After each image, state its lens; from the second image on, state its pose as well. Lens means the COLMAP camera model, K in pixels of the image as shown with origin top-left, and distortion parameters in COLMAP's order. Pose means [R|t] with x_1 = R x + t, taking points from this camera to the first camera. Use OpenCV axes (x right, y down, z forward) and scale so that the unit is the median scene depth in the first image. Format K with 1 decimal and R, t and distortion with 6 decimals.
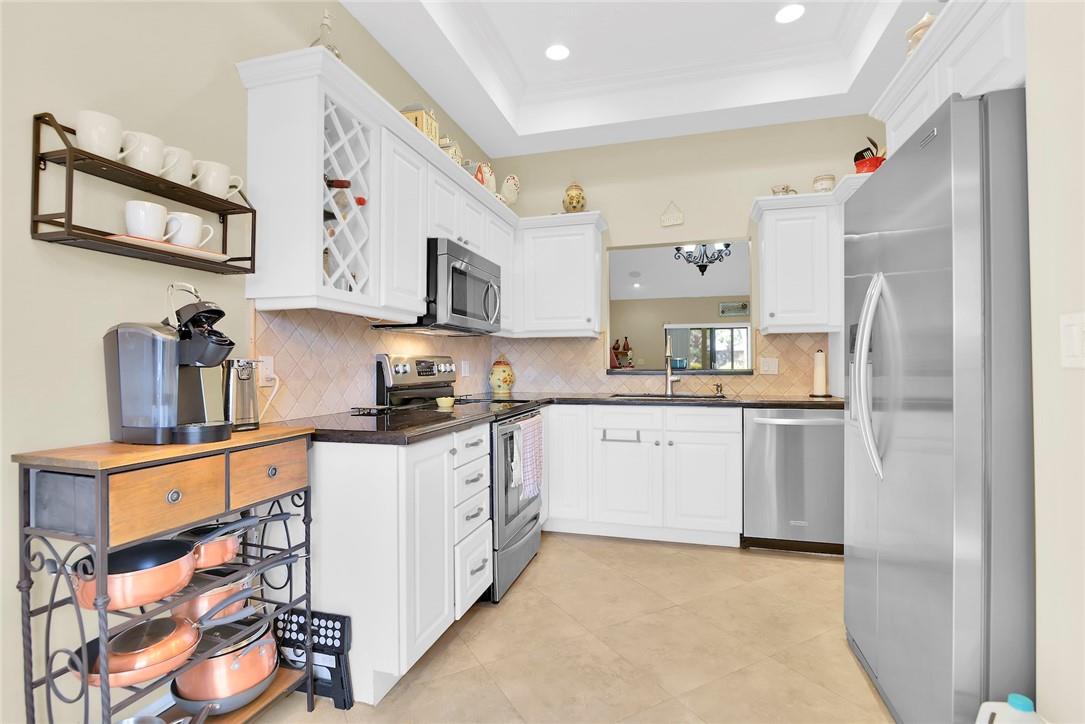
lens RADIAL K [[496.0, 0, 543.3], [0, 496.0, 364.1], [0, 0, 1]] dist [-0.019617, 0.000587]
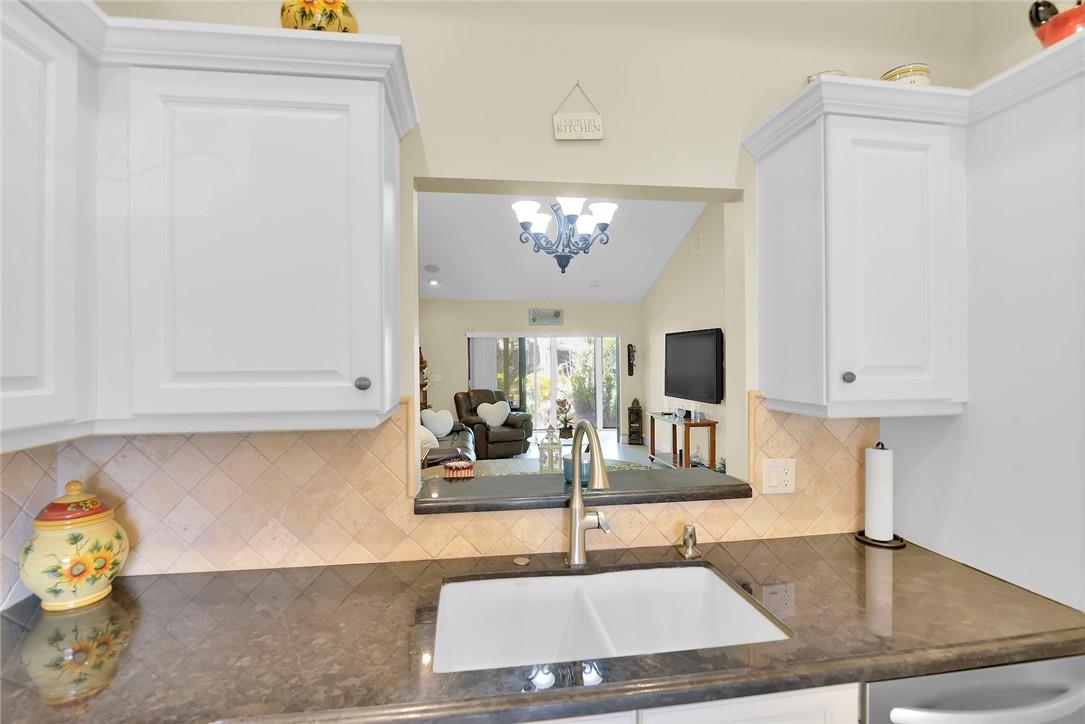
lens RADIAL K [[496.0, 0, 536.6], [0, 496.0, 362.4], [0, 0, 1]] dist [-0.019617, 0.000587]
pose [[0.915013, -0.003363, 0.403410, 0.065411], [0.002771, 0.999994, 0.002051, -0.102614], [-0.403414, -0.000759, 0.915017, 0.664835]]
